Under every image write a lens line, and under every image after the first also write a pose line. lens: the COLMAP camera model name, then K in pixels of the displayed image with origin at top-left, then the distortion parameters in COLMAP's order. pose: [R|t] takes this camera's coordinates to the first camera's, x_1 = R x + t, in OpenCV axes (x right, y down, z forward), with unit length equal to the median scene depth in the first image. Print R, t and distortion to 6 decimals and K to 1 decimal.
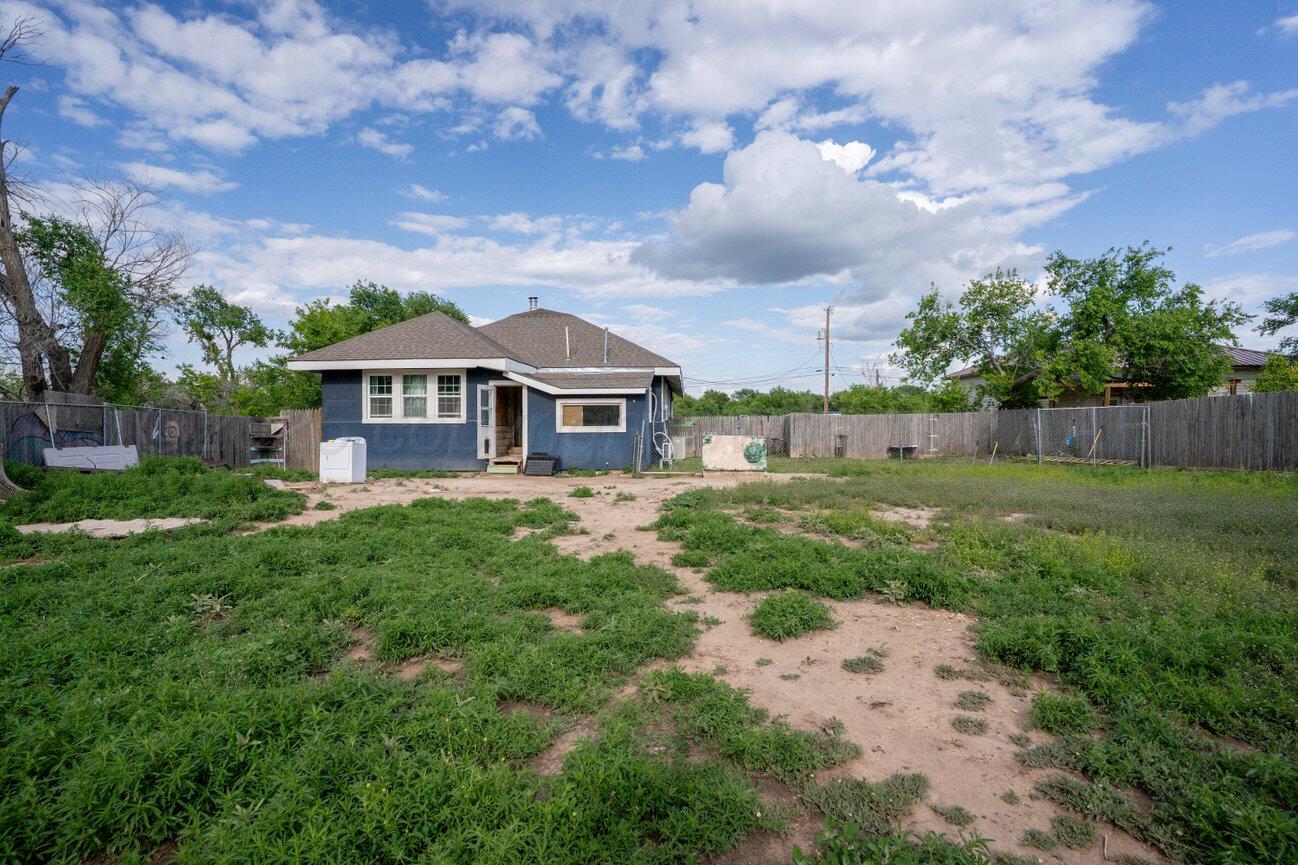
lens RADIAL K [[628.5, 0, 651.2], [0, 628.5, 433.8], [0, 0, 1]] dist [-0.001645, -0.000336]
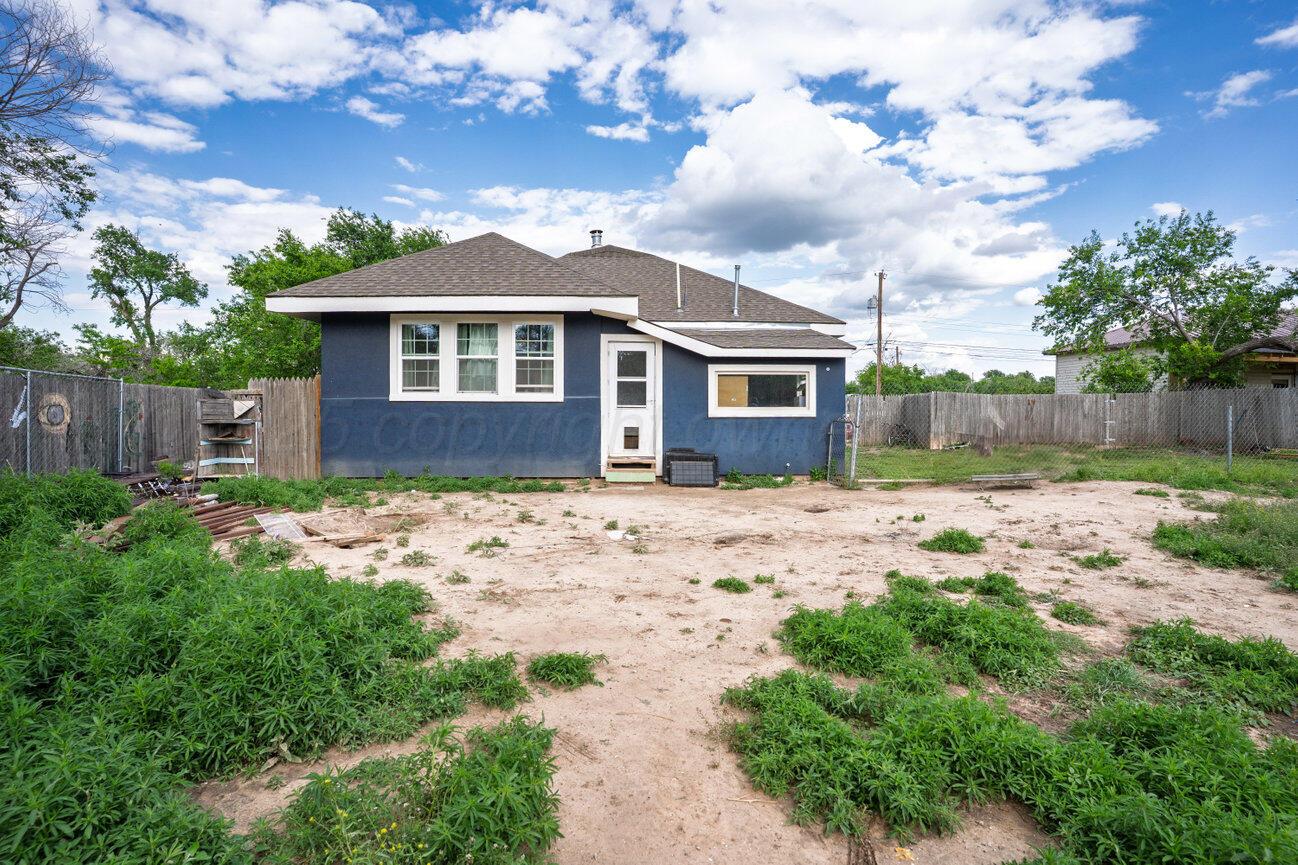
lens RADIAL K [[628.5, 0, 647.7], [0, 628.5, 419.2], [0, 0, 1]] dist [-0.001645, -0.000336]
pose [[0.996196, 0.002623, 0.087102, -0.192921], [-0.003095, 0.999981, 0.005292, -0.001881], [-0.087086, -0.005541, 0.996185, 0.268196]]
